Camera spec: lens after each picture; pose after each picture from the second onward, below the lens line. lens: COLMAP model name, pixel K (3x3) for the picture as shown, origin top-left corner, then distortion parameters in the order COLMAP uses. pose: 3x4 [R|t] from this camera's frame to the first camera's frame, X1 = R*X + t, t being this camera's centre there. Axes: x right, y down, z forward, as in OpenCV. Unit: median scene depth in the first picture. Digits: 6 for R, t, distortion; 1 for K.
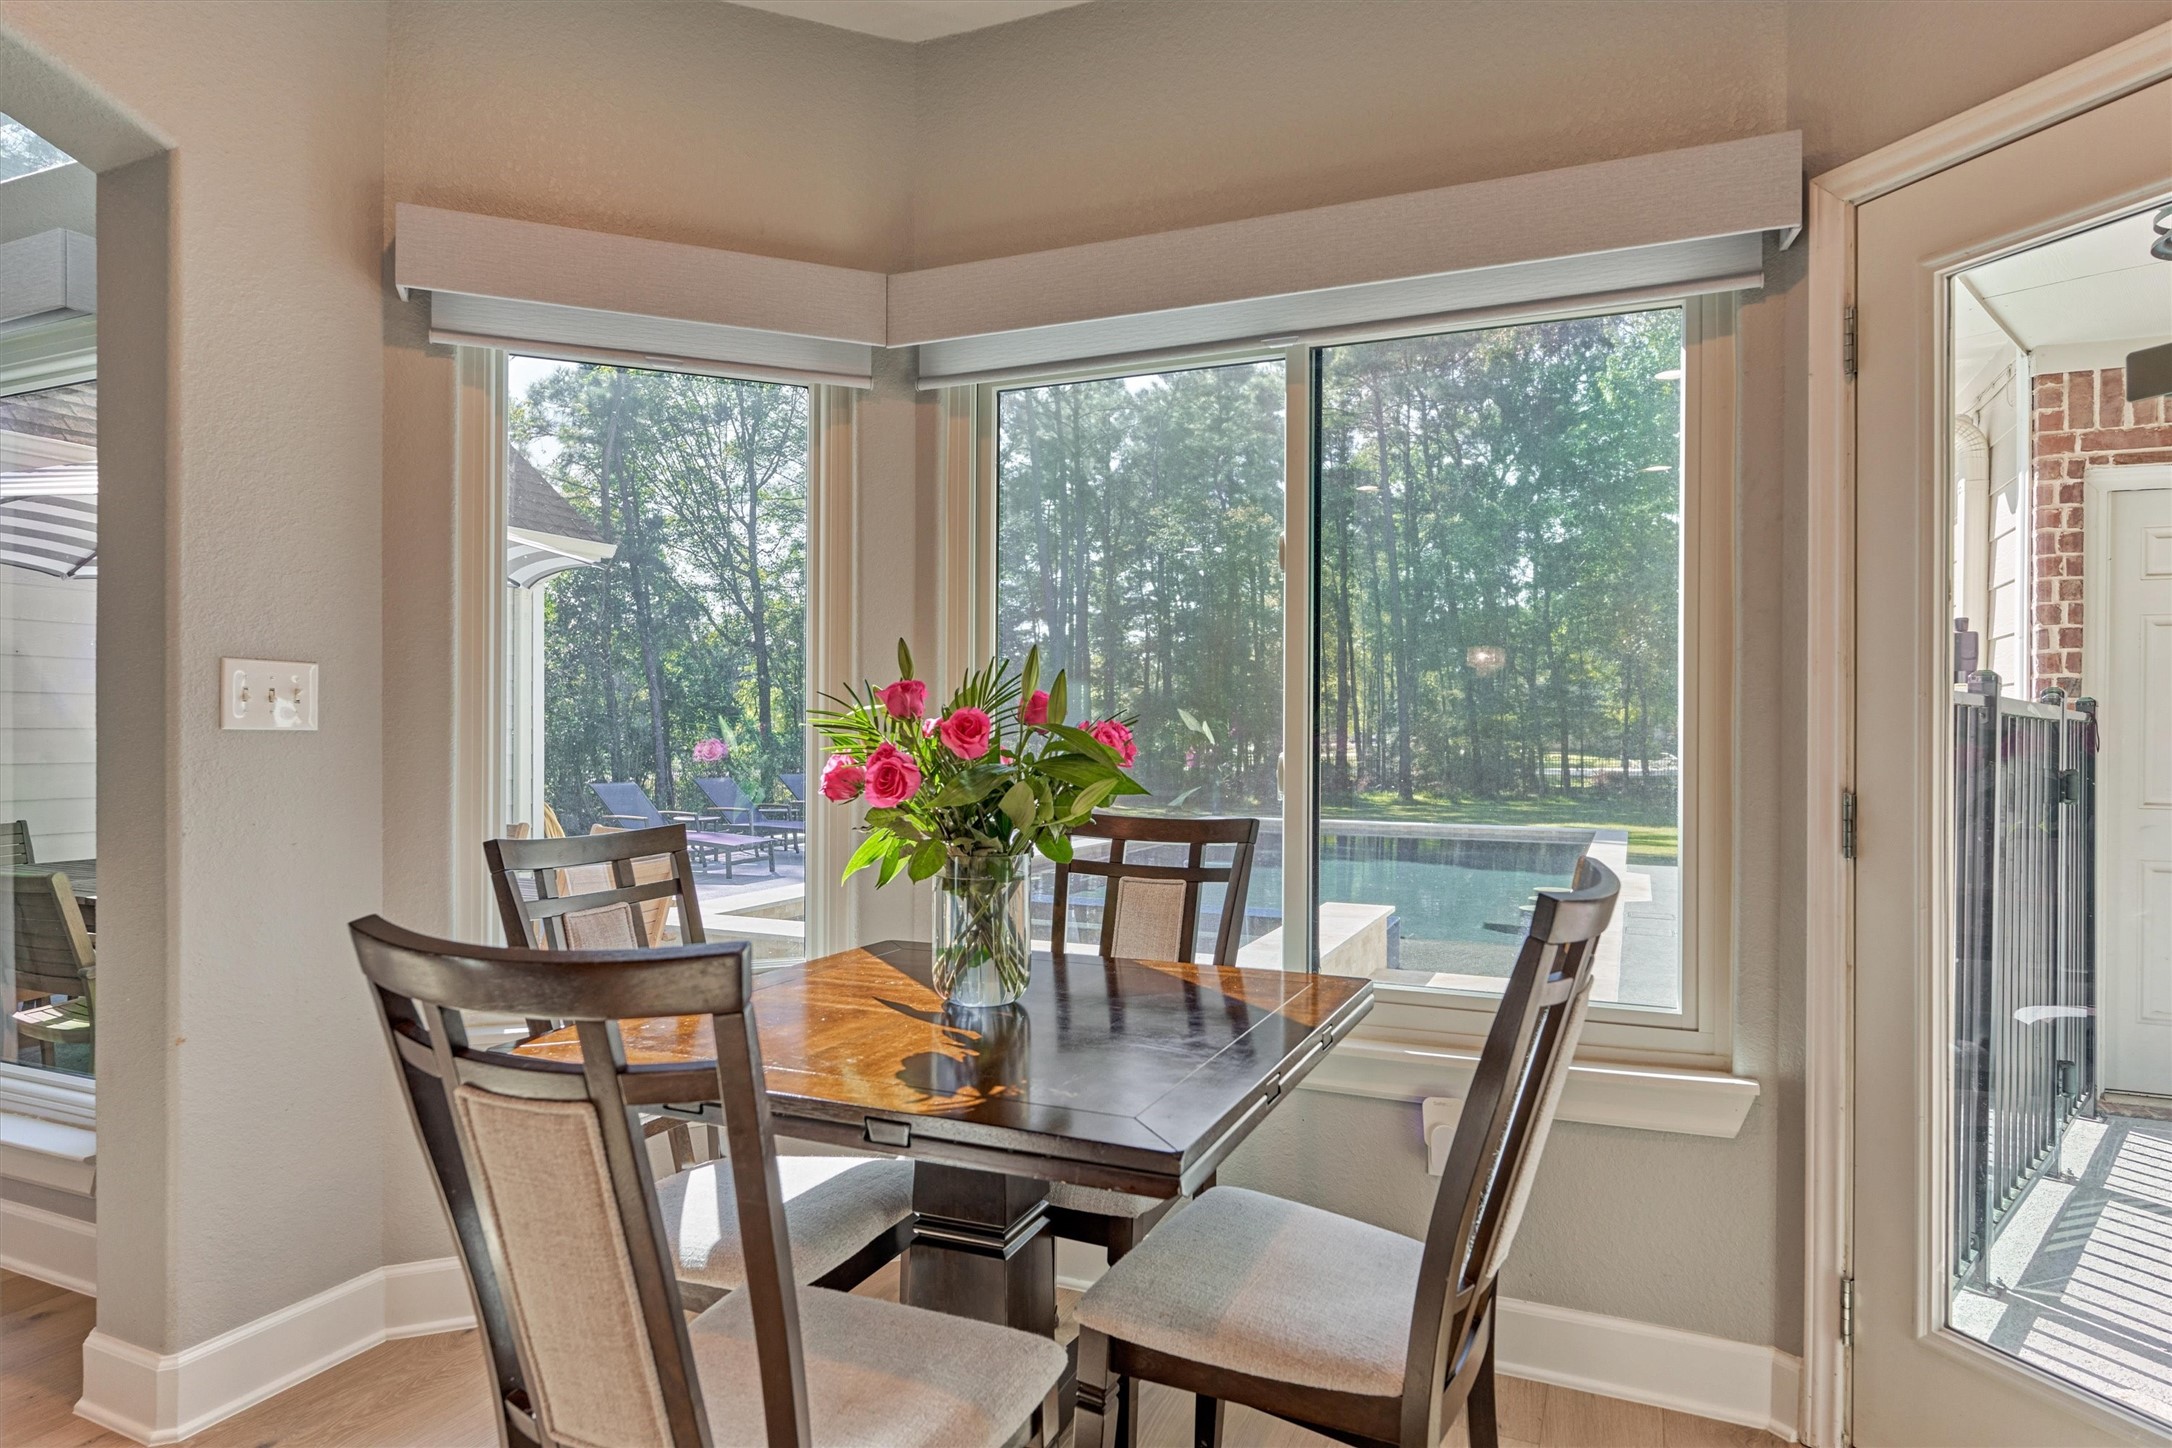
lens RADIAL K [[1234.6, 0, 1083.7], [0, 1234.6, 735.5], [0, 0, 1]] dist [-0.002101, -0.000414]
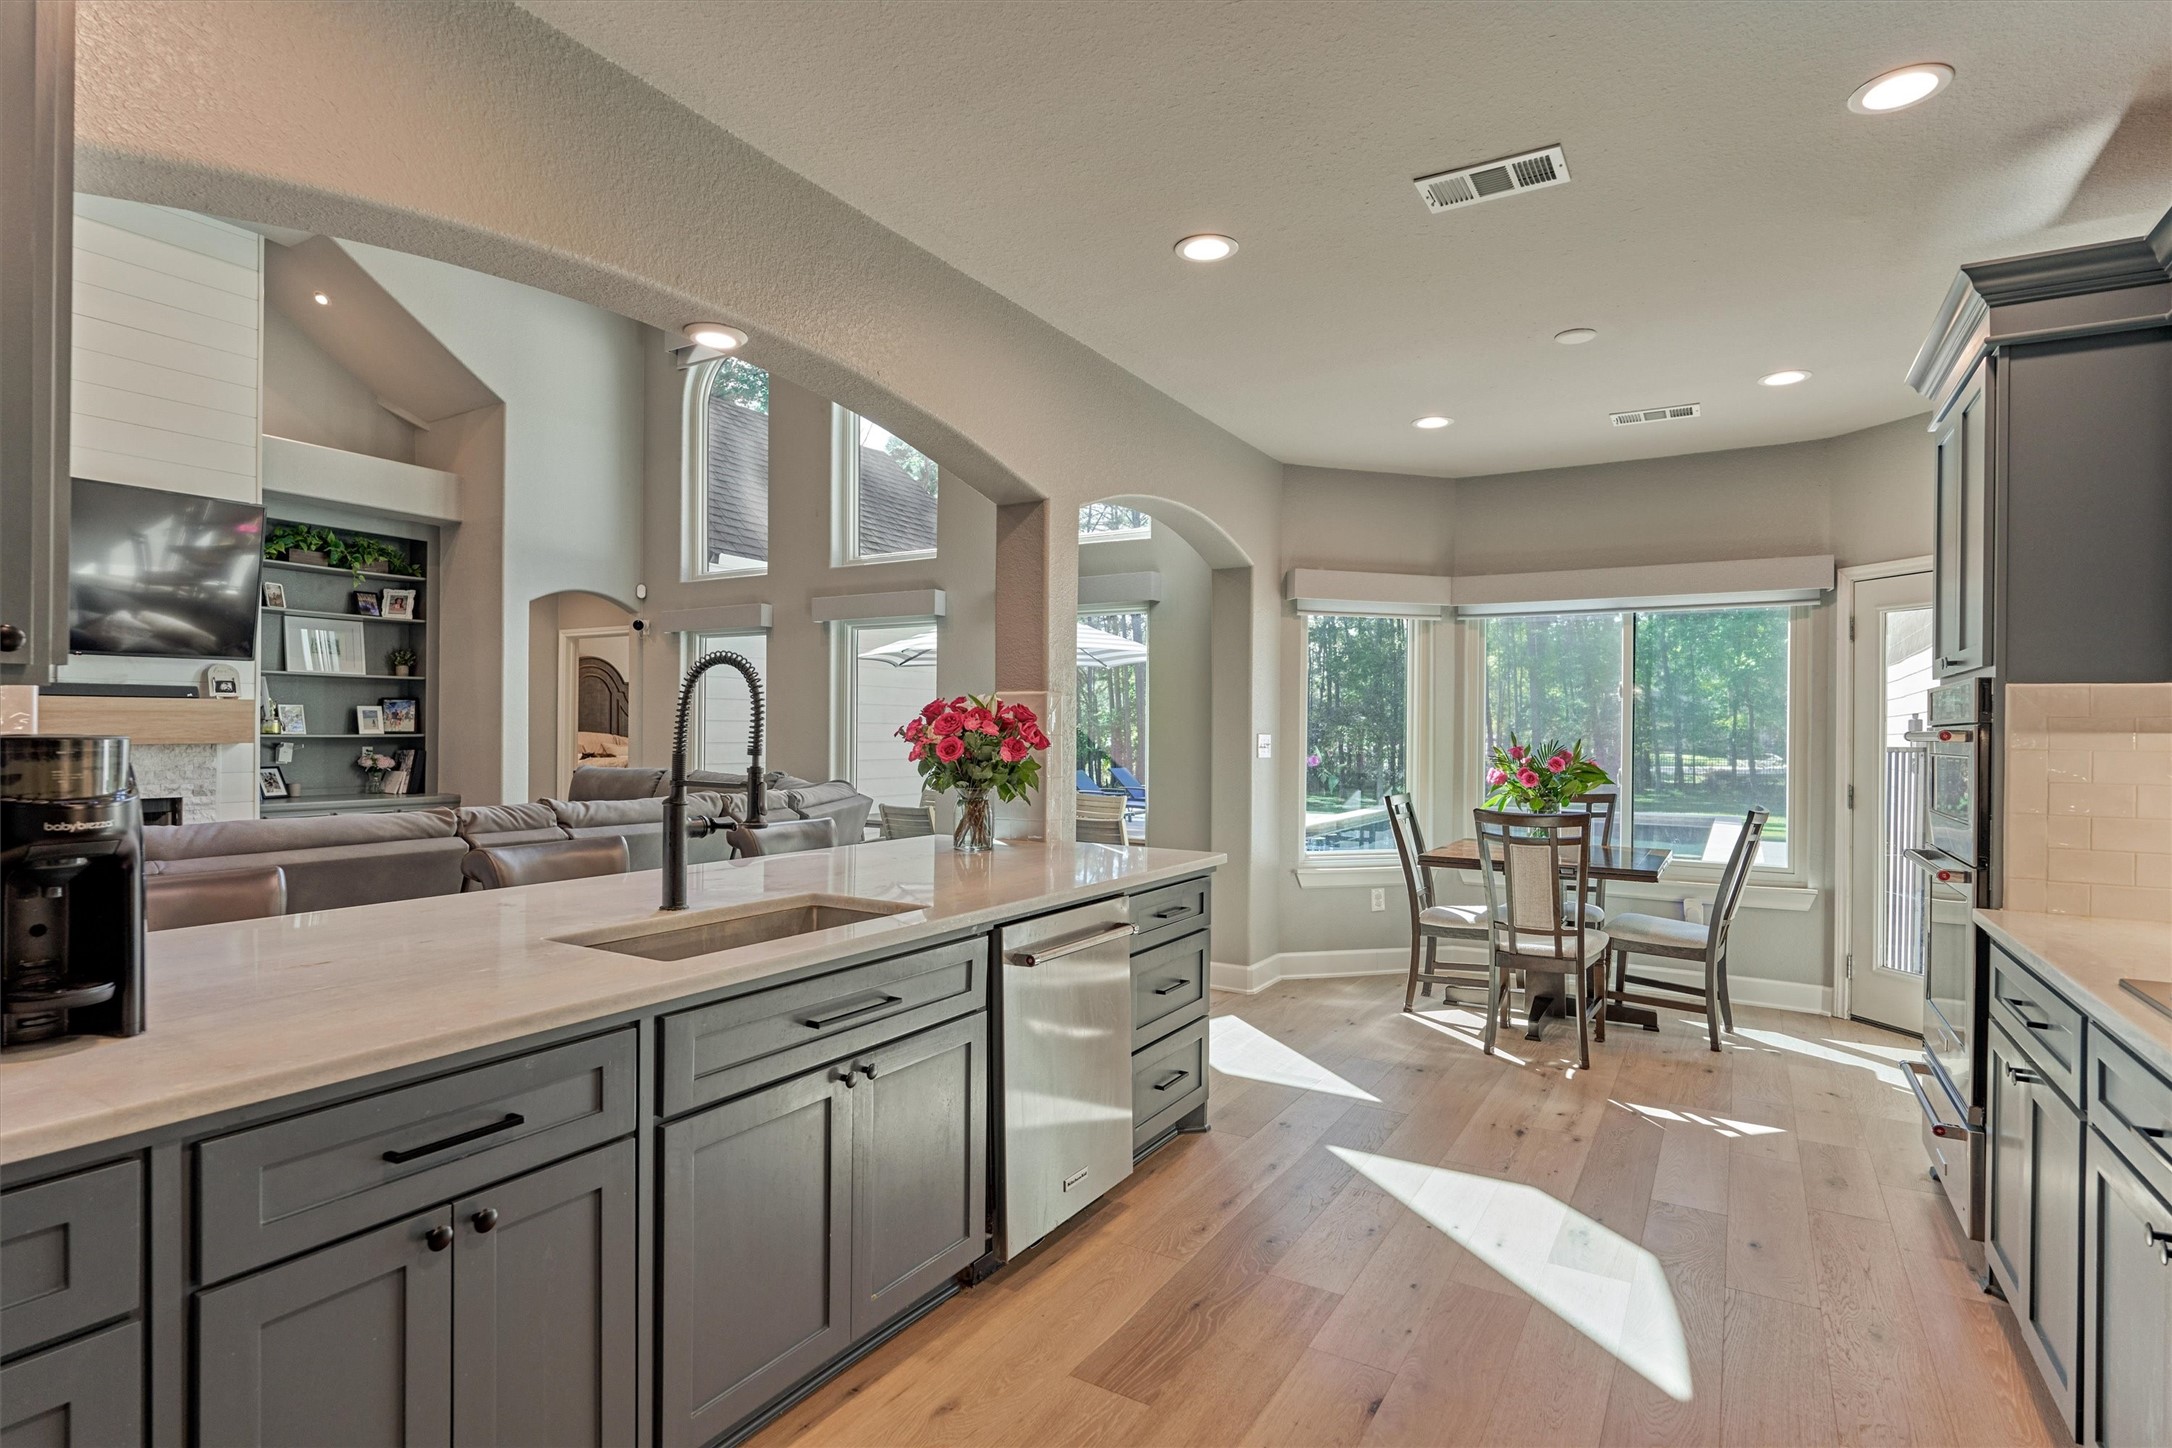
lens RADIAL K [[1066.7, 0, 1088.6], [0, 1066.7, 727.4], [0, 0, 1]] dist [-0.001299, -0.000278]
pose [[0.991854, 0.005185, -0.127274, -0.697431], [-0.005750, 0.999975, -0.004076, -0.060238], [0.127250, 0.004774, 0.991859, -1.428108]]
